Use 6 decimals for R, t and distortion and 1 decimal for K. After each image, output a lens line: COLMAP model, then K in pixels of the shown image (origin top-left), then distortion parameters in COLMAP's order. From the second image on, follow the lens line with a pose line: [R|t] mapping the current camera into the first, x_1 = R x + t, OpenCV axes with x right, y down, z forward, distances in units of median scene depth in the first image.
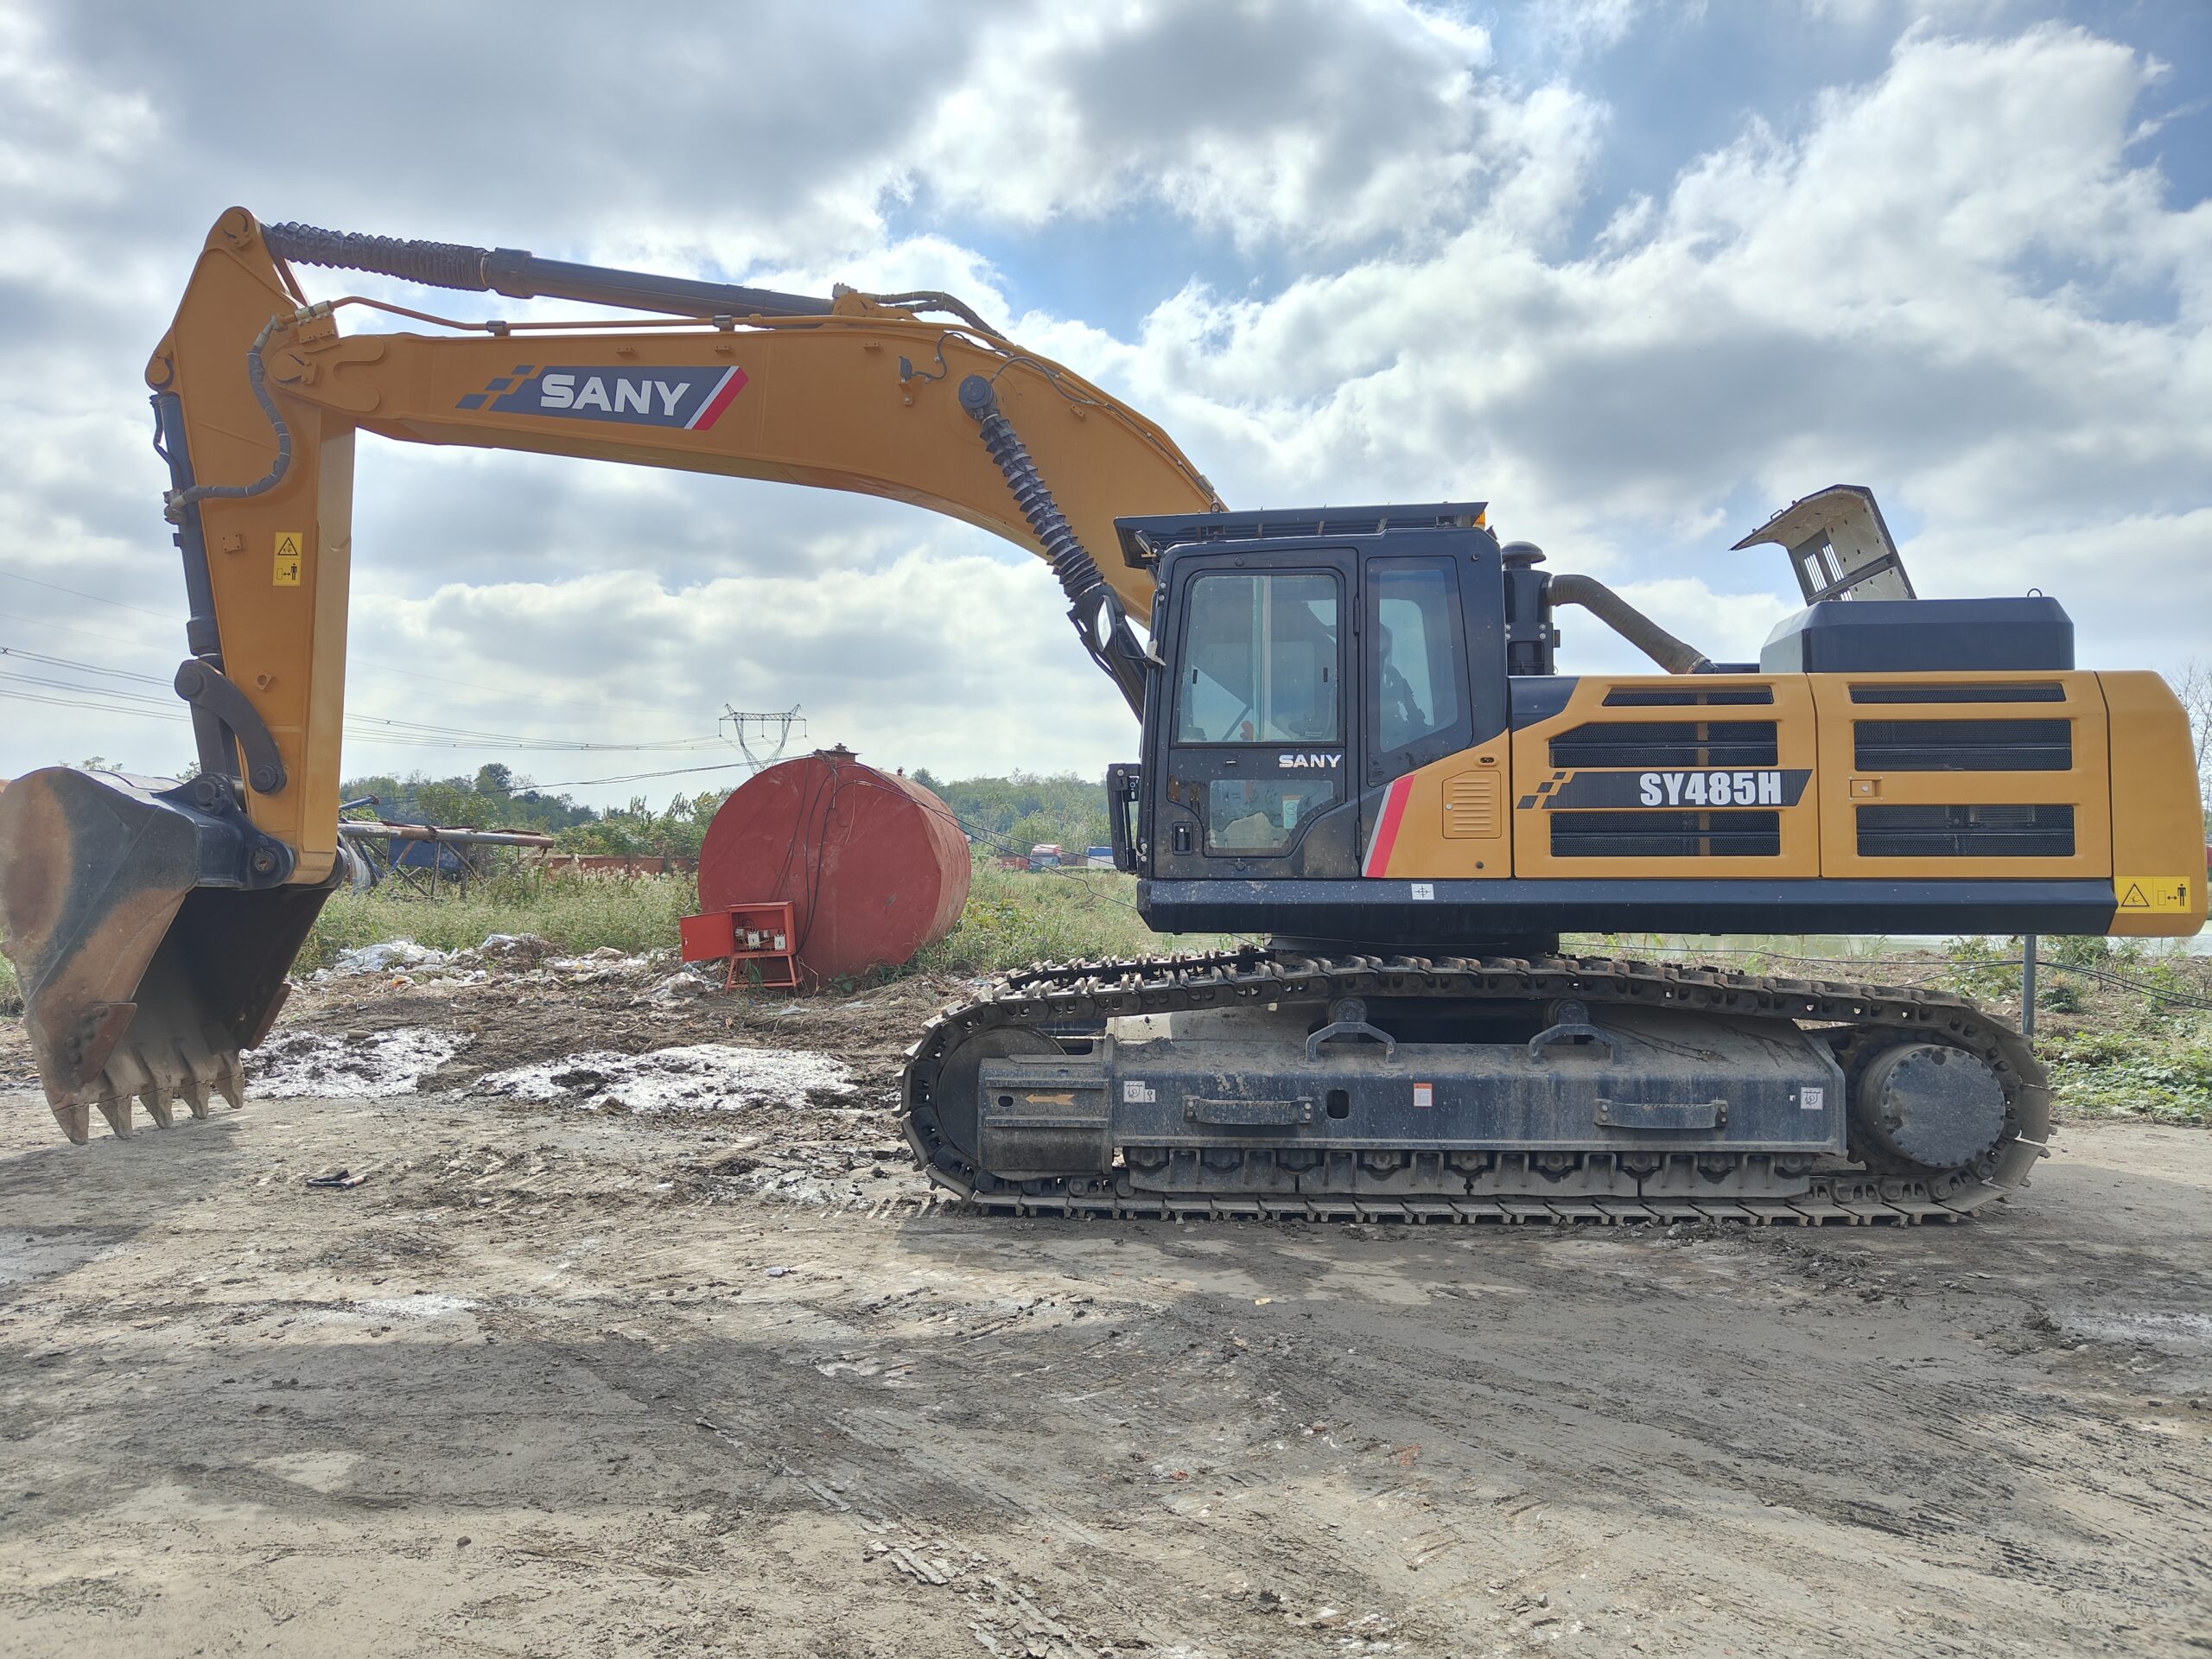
lens RADIAL K [[1495.6, 0, 1106.0], [0, 1495.6, 829.5], [0, 0, 1]] dist [0.006476, -0.000513]
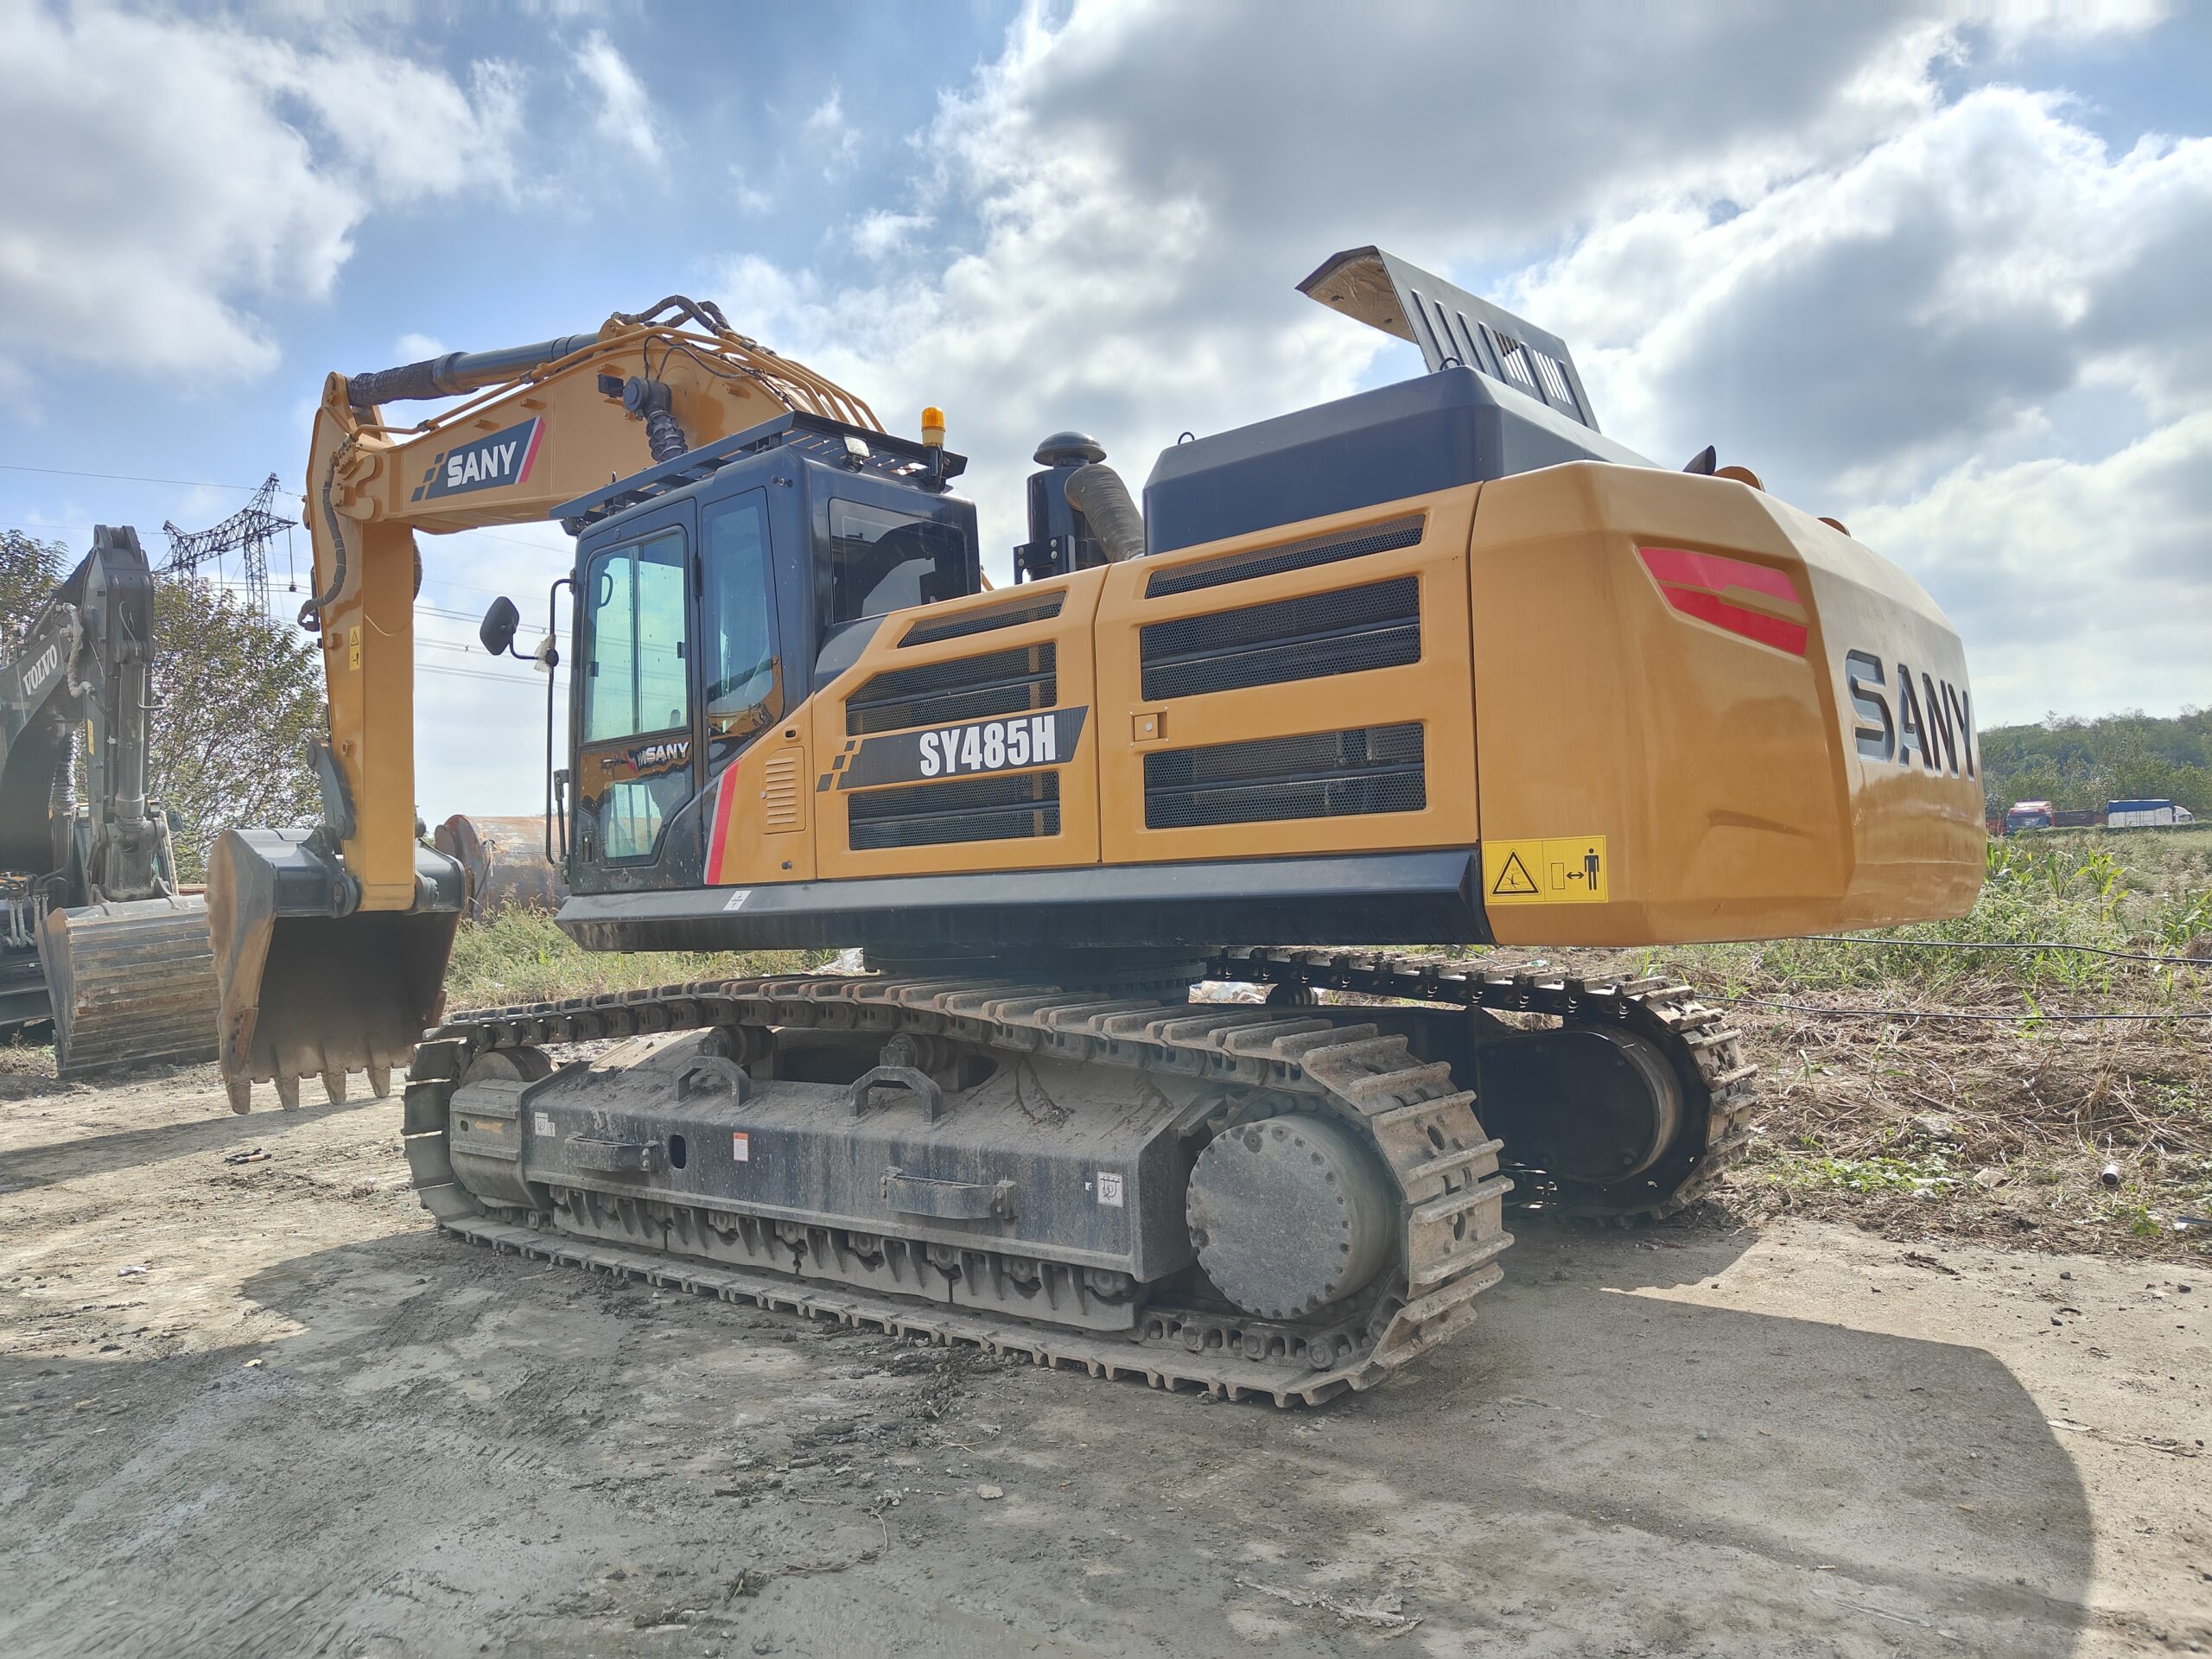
lens RADIAL K [[1514.7, 0, 1106.0], [0, 1514.7, 829.5], [0, 0, 1]] dist [0.025623, -0.001561]
pose [[0.808523, -0.055567, -0.585835, 0.875612], [0.061627, 0.998053, -0.009613, 0.023096], [0.585228, -0.028331, 0.810374, 0.443608]]
